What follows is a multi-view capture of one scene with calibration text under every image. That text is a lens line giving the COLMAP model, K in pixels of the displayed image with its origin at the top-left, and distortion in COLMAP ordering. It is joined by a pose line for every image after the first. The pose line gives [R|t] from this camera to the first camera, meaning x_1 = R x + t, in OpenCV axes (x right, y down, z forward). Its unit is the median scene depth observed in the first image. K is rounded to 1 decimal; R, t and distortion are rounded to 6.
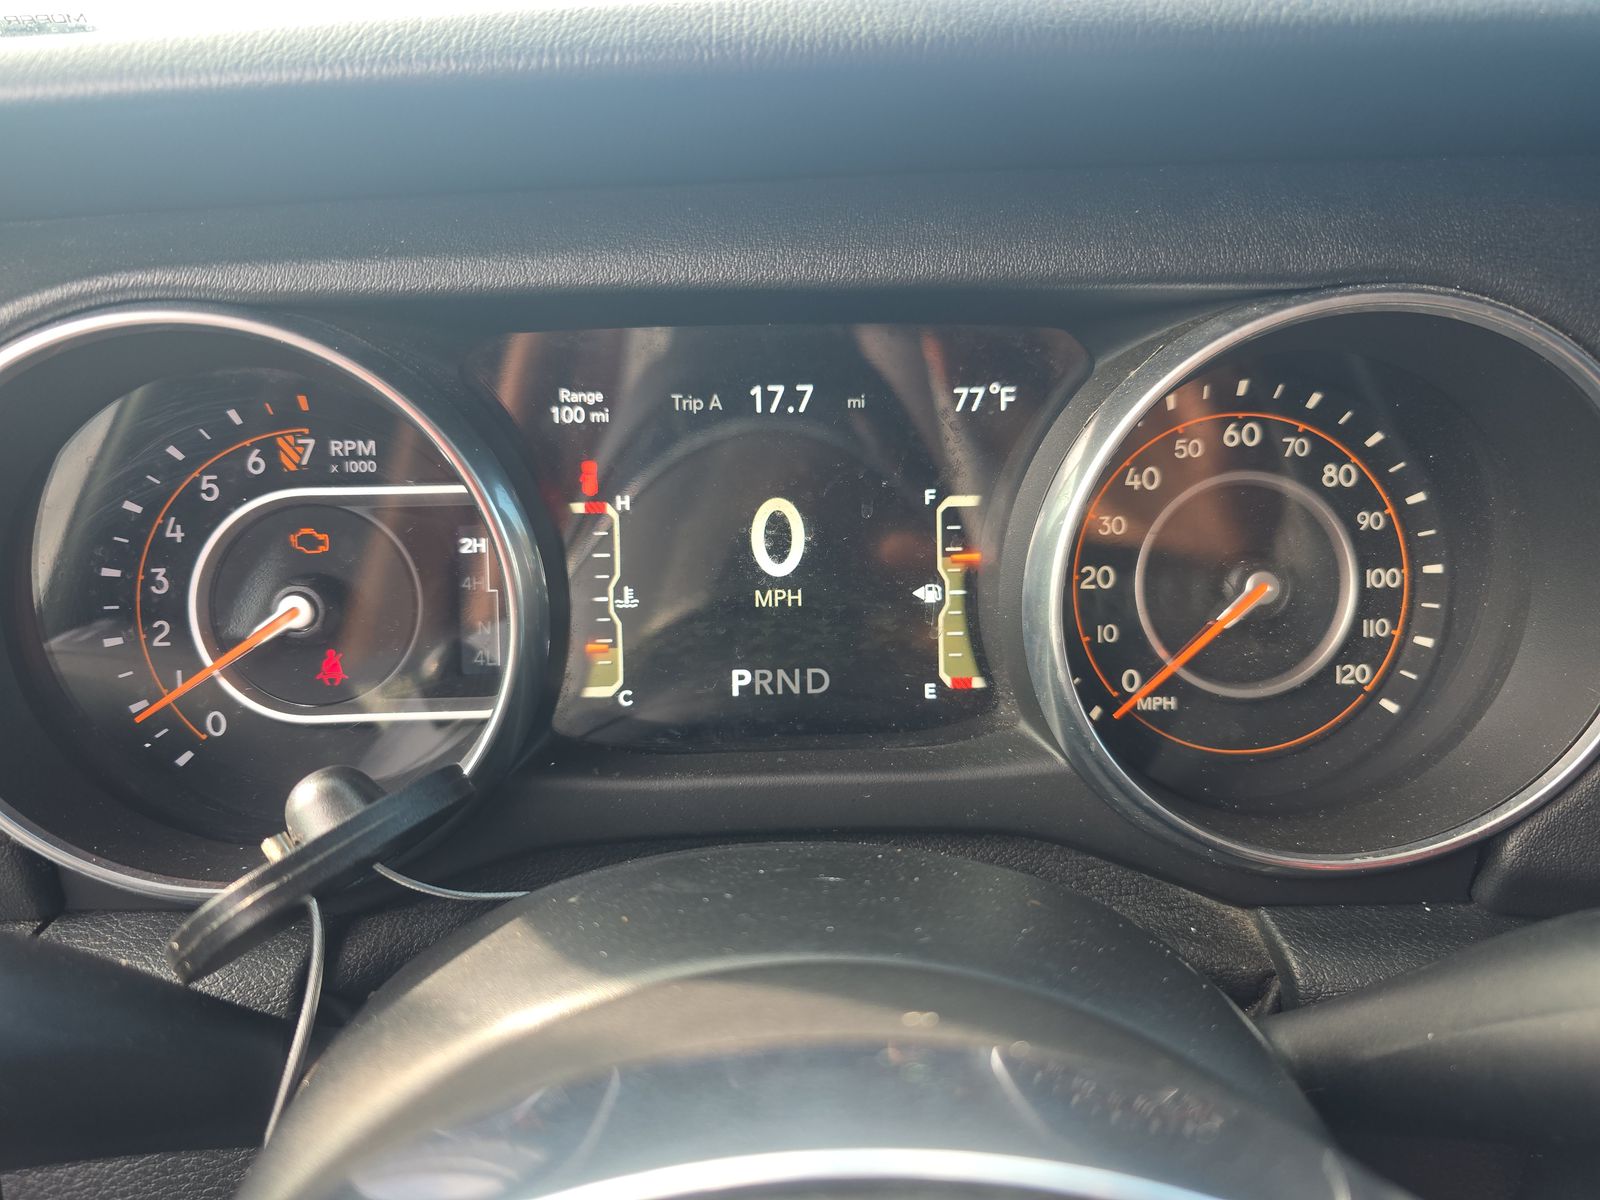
lens RADIAL K [[1079.3, 0, 801.6], [0, 1079.3, 591.2], [0, 0, 1]] dist [0.044473, -0.037446]
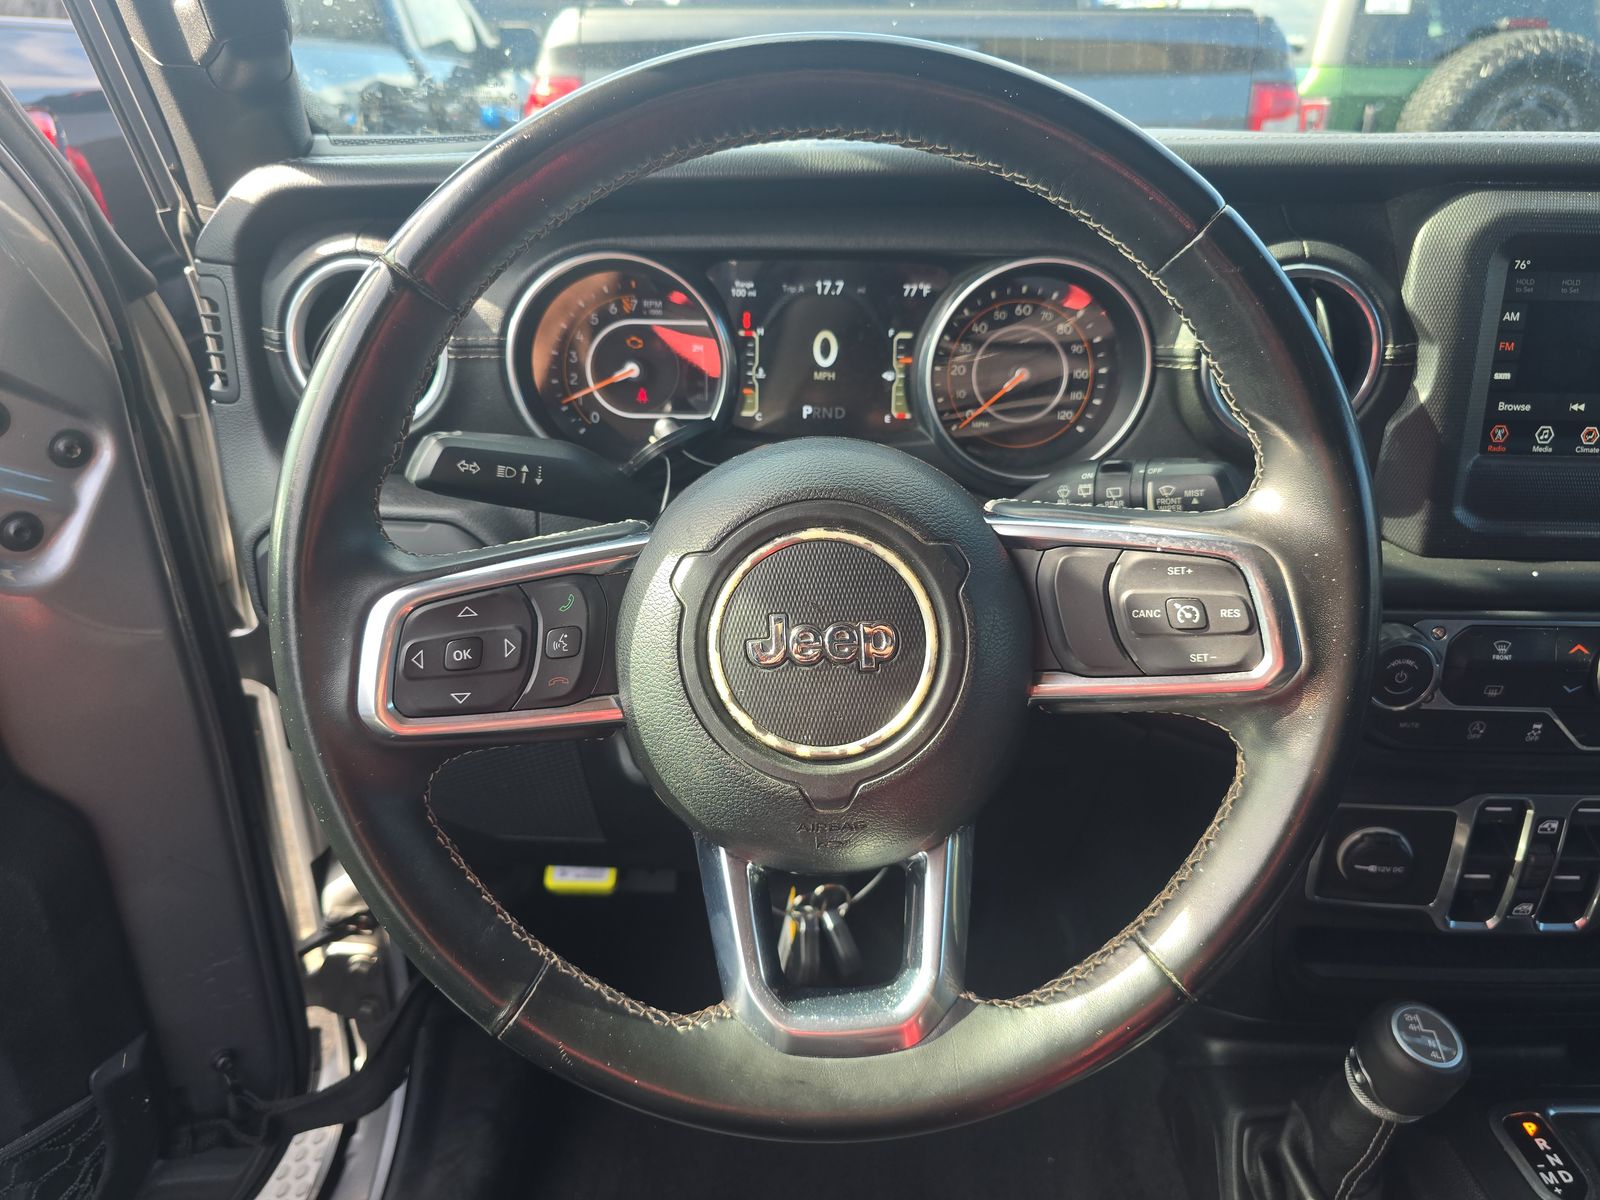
lens RADIAL K [[1079.3, 0, 795.2], [0, 1079.3, 602.3], [0, 0, 1]] dist [0.044473, -0.037446]
pose [[0.997303, 0.046485, -0.056799, 0.072552], [-0.038969, 0.991147, 0.126922, 0.202484], [0.062197, -0.124366, 0.990285, -1.414865]]
